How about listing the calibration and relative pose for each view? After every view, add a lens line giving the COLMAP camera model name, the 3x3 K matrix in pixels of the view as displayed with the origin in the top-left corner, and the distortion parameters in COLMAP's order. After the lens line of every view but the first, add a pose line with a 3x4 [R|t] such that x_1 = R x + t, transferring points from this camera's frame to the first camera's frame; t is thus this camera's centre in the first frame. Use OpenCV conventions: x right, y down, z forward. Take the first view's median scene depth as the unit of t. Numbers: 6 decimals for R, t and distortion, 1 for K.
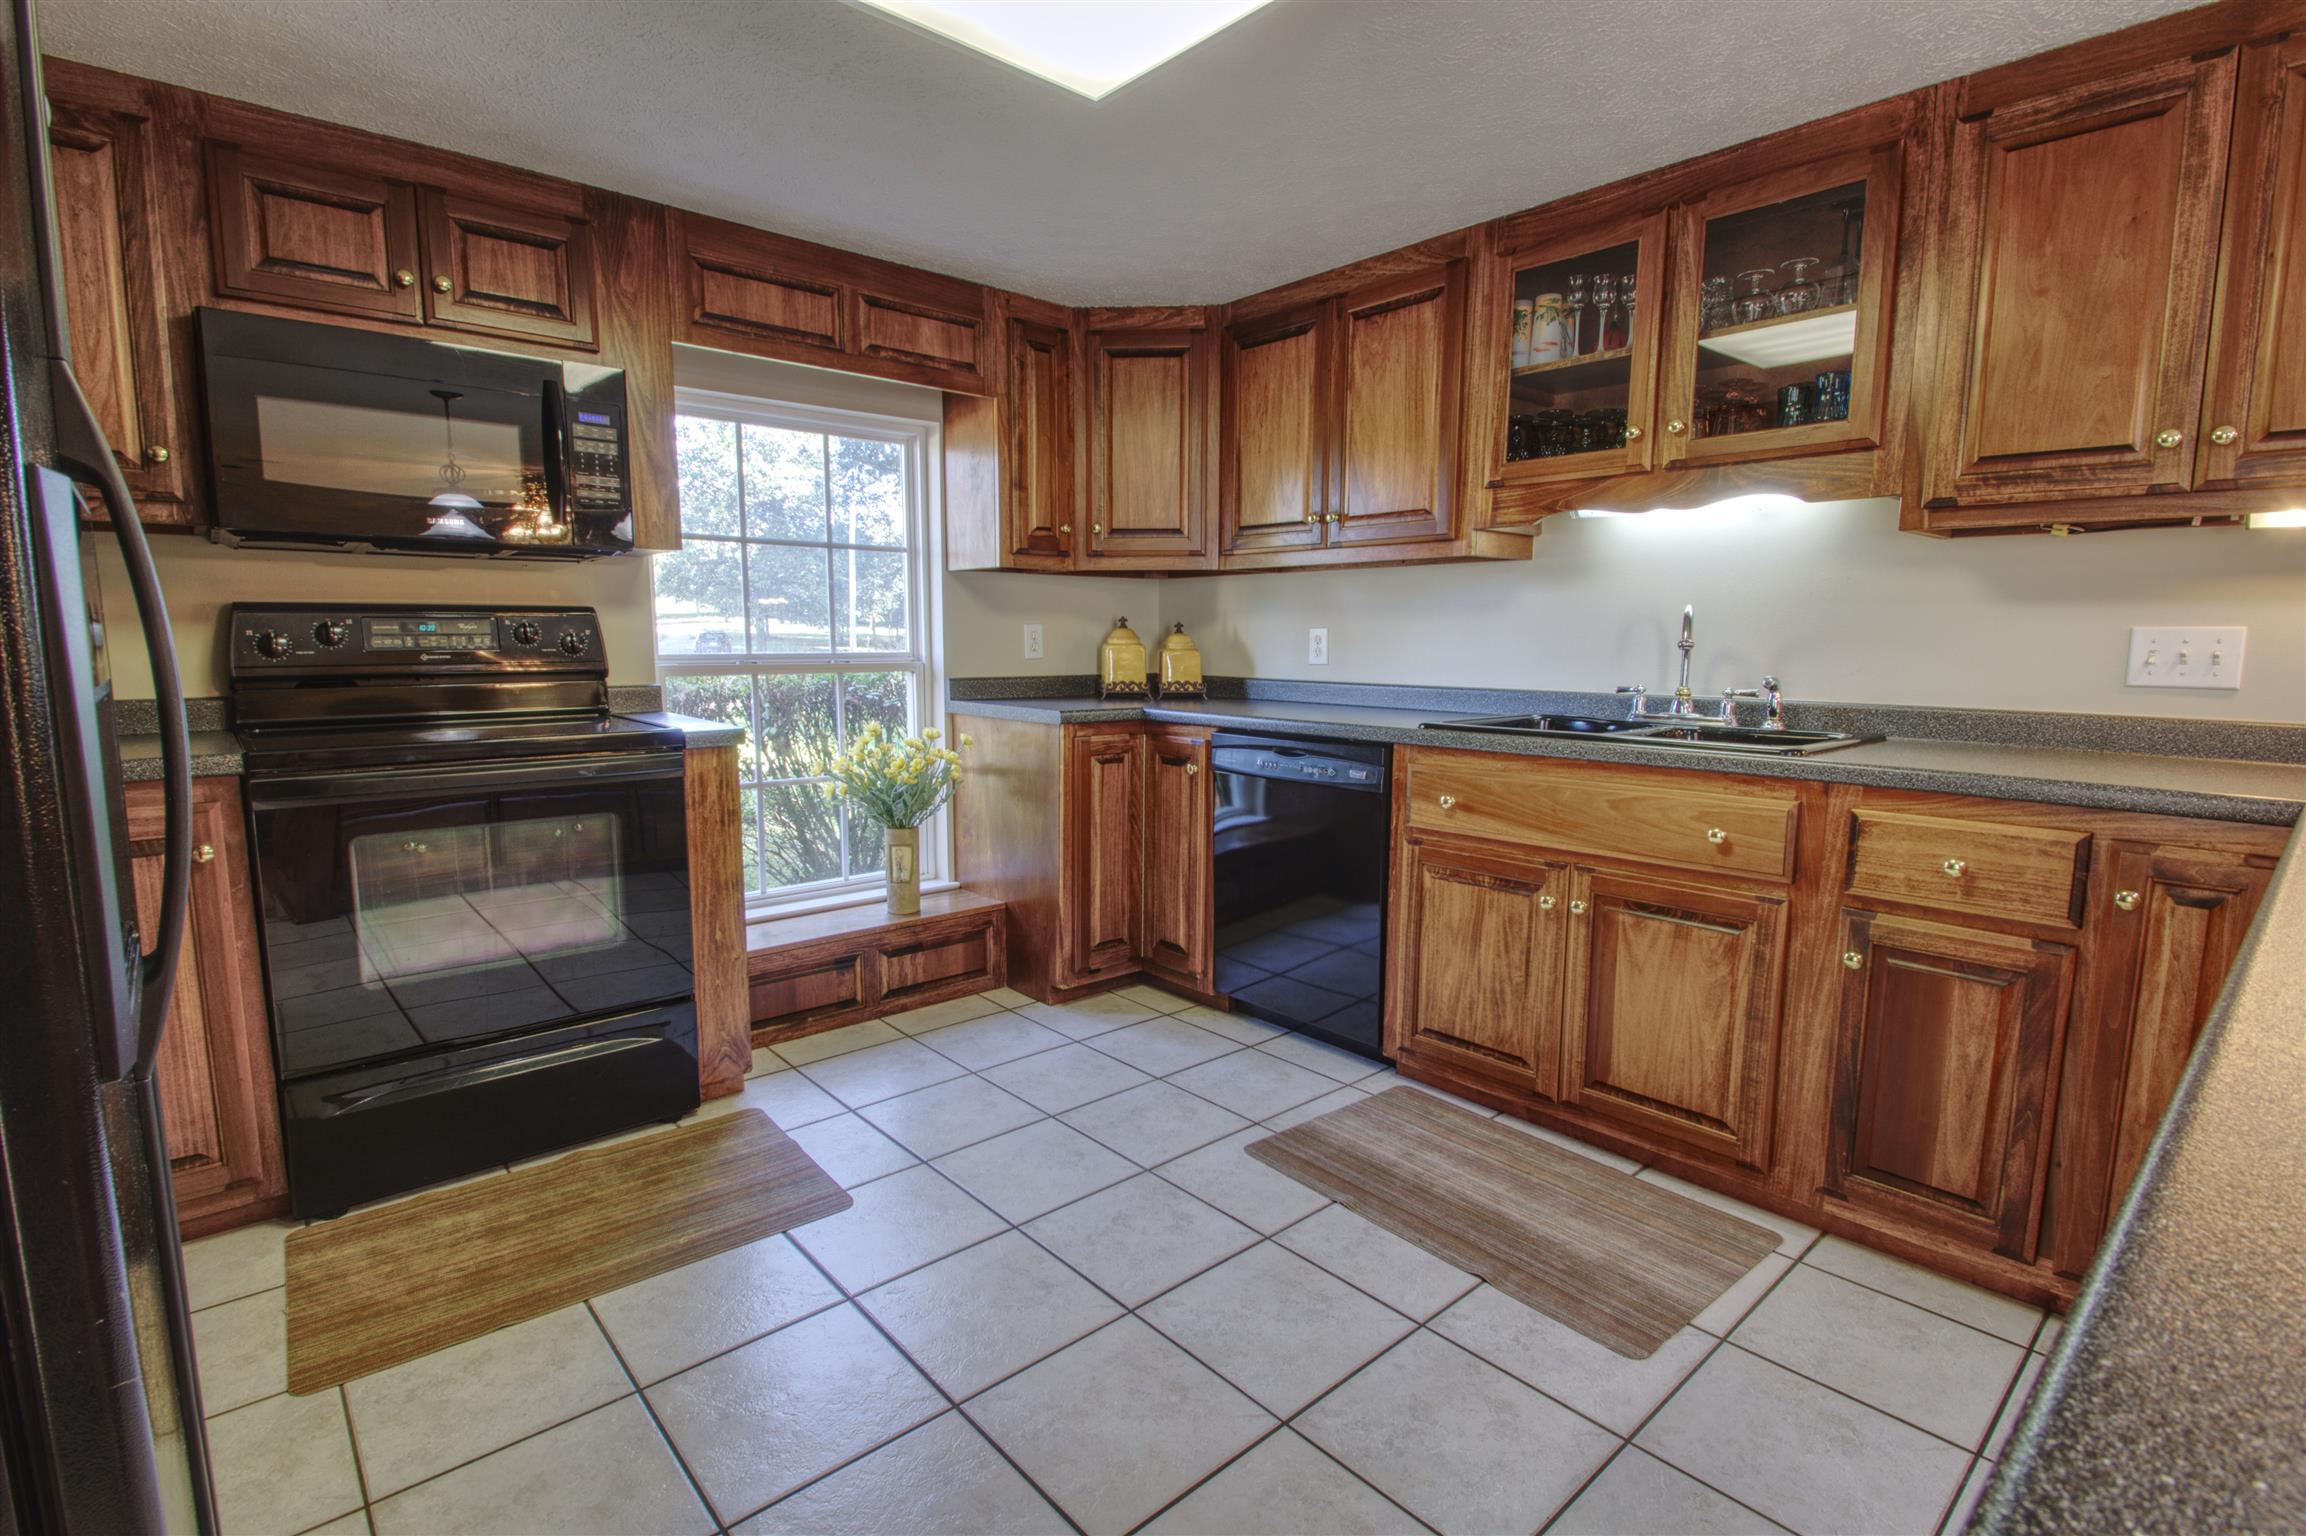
lens RADIAL K [[1086.4, 0, 1148.1], [0, 1086.4, 779.3], [0, 0, 1]] dist [-0.011889, -0.001905]
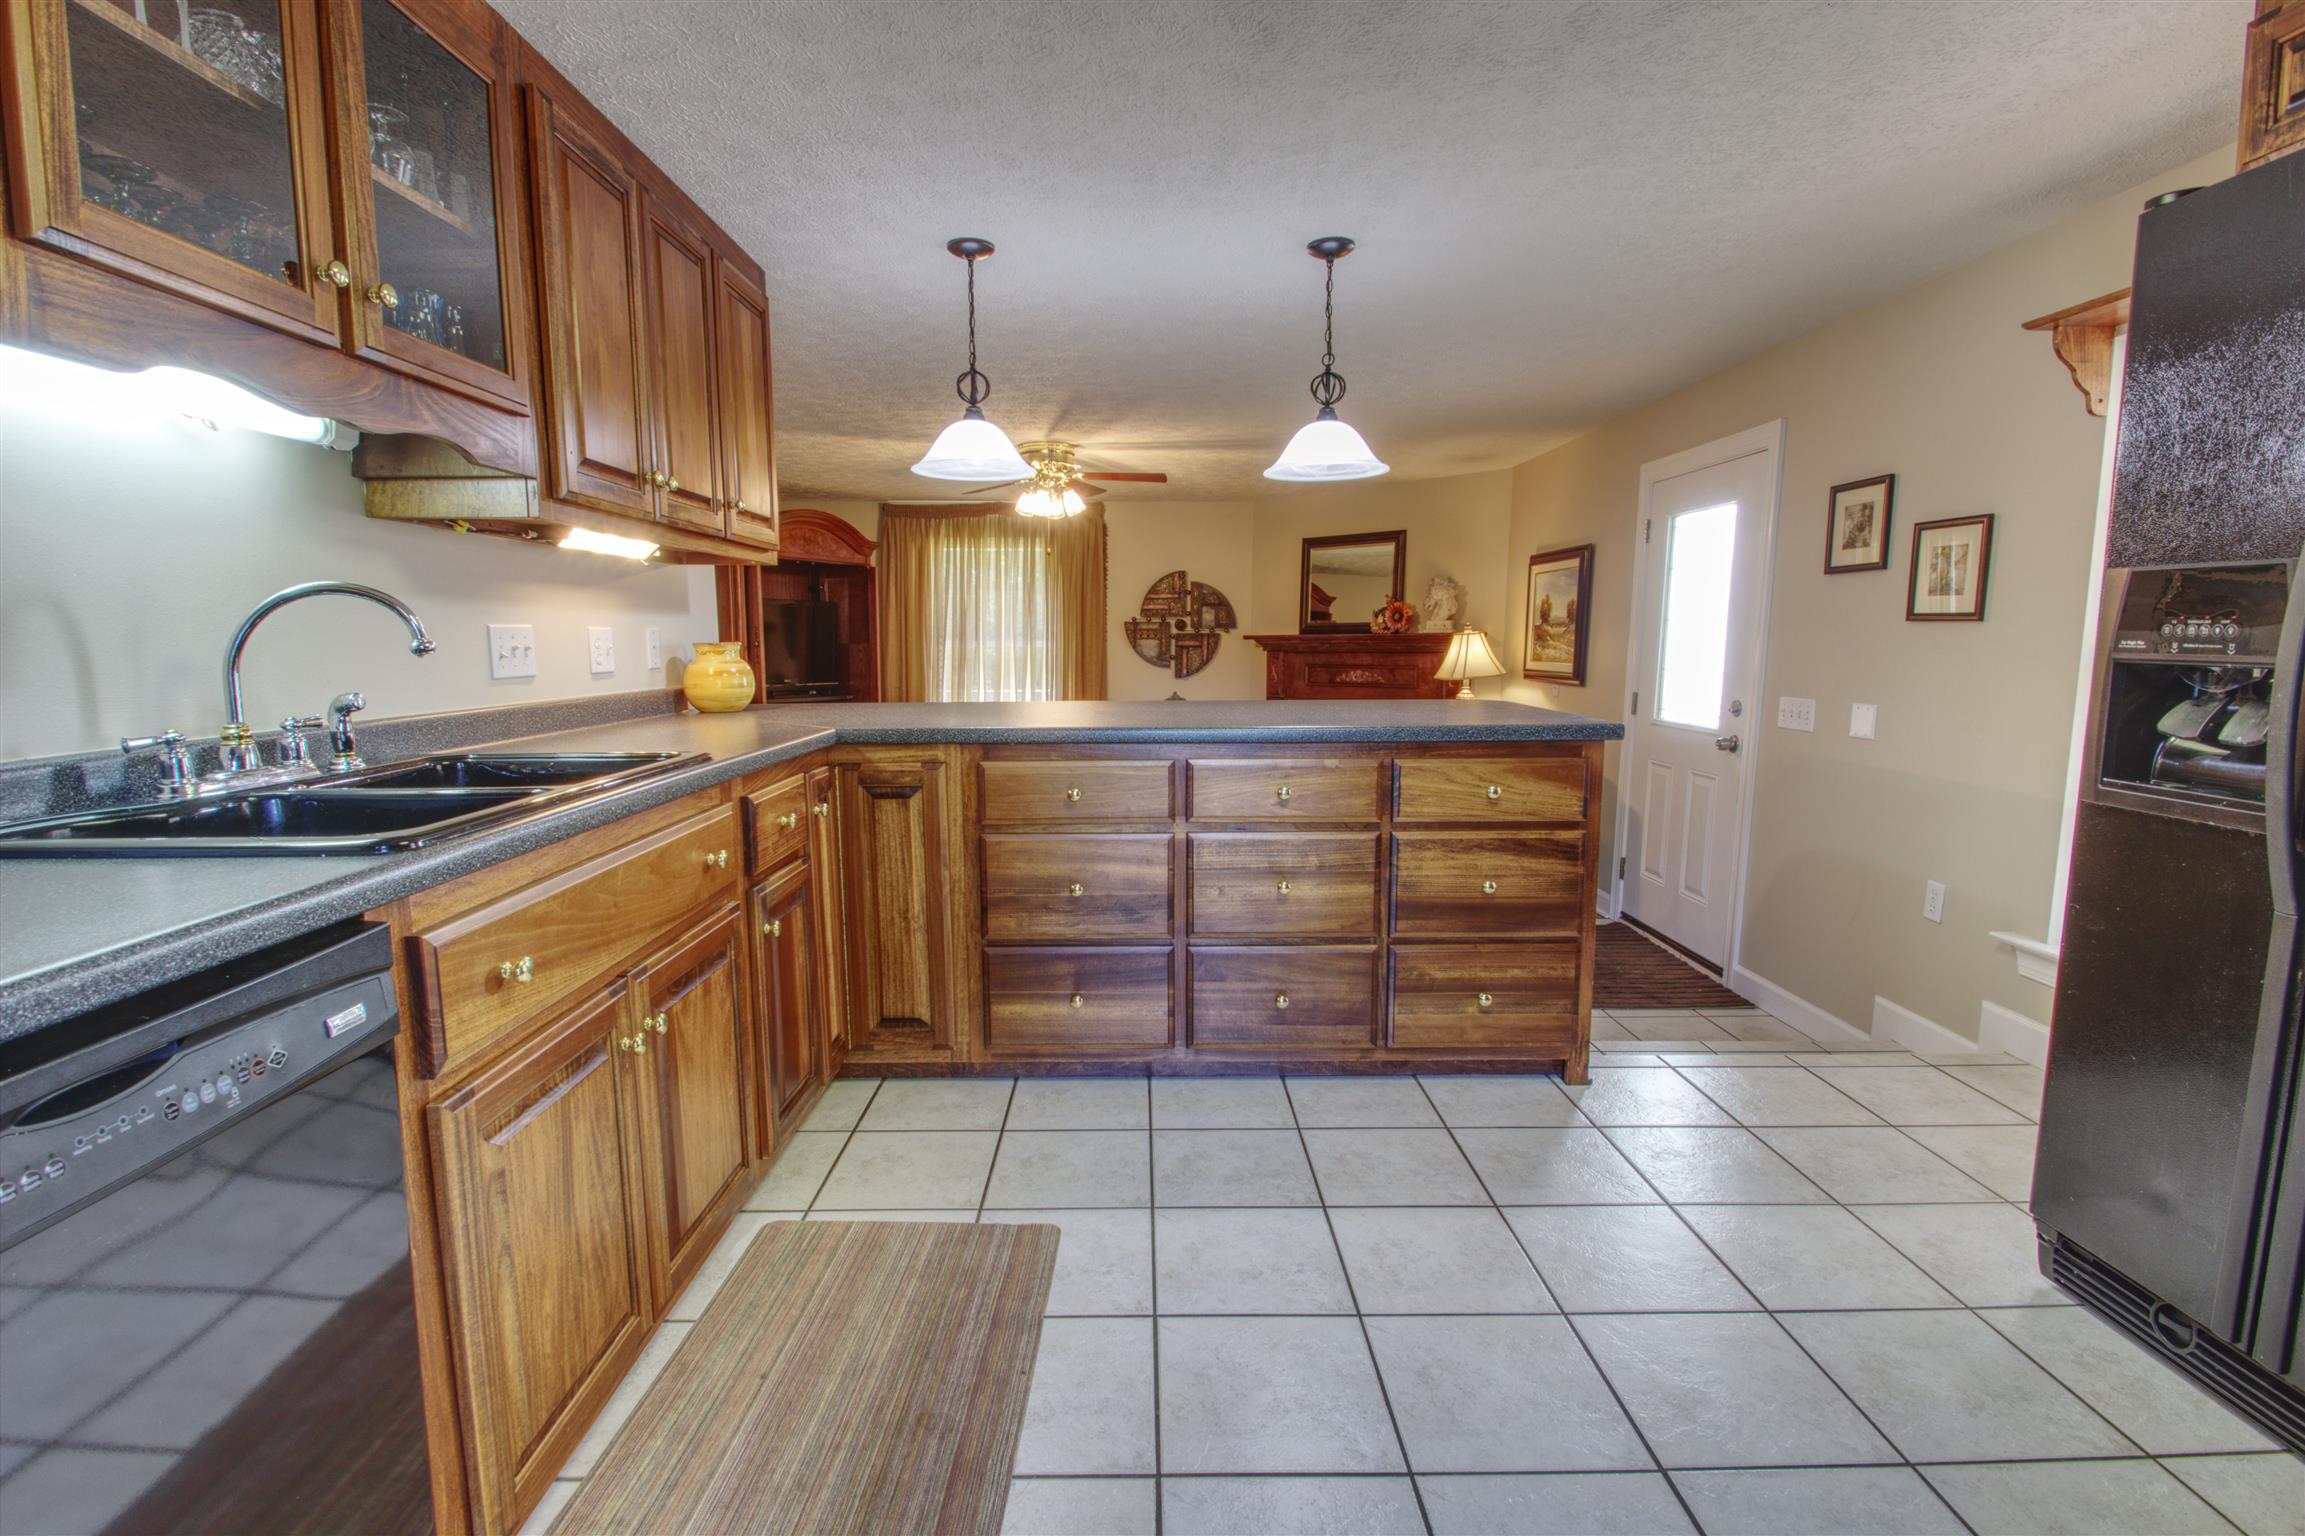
lens RADIAL K [[1085.9, 0, 1138.0], [0, 1085.9, 768.0], [0, 0, 1]] dist [-0.011889, -0.001905]
pose [[-0.756502, -0.078357, 0.649280, -0.317446], [0.088191, 0.971505, 0.219999, -0.194339], [-0.648018, 0.223691, -0.728035, 1.489471]]
